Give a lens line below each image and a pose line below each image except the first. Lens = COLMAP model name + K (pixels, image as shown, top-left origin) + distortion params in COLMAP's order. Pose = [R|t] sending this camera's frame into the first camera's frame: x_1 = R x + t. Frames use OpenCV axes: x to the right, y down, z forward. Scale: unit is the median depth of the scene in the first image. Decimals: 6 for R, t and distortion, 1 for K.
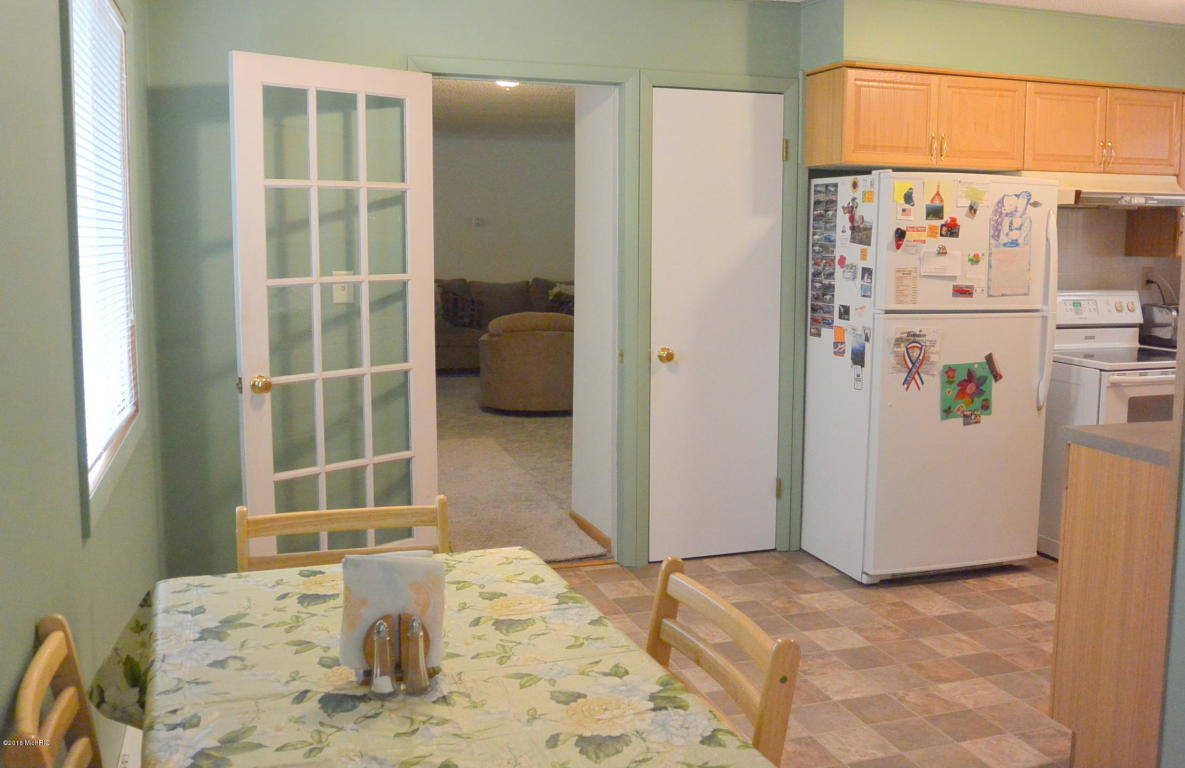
lens RADIAL K [[1109.9, 0, 593.3], [0, 1109.9, 376.4], [0, 0, 1]] dist [-0.078283, 0.000000]
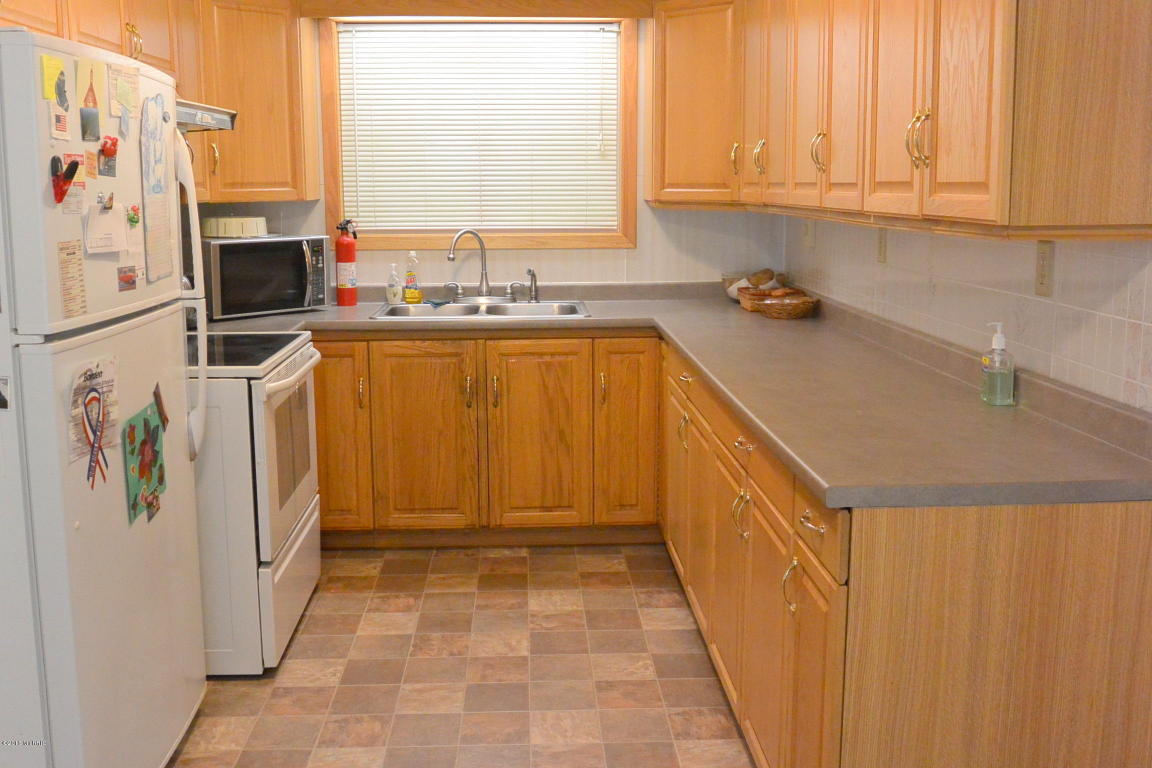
lens RADIAL K [[1110.5, 0, 576.5], [0, 1110.5, 385.2], [0, 0, 1]] dist [-0.081048, 0.000000]
pose [[0.240654, -0.176244, 0.954476, -0.134914], [0.119084, 0.981308, 0.151173, -0.088587], [-0.963278, 0.077283, 0.257143, 0.722530]]
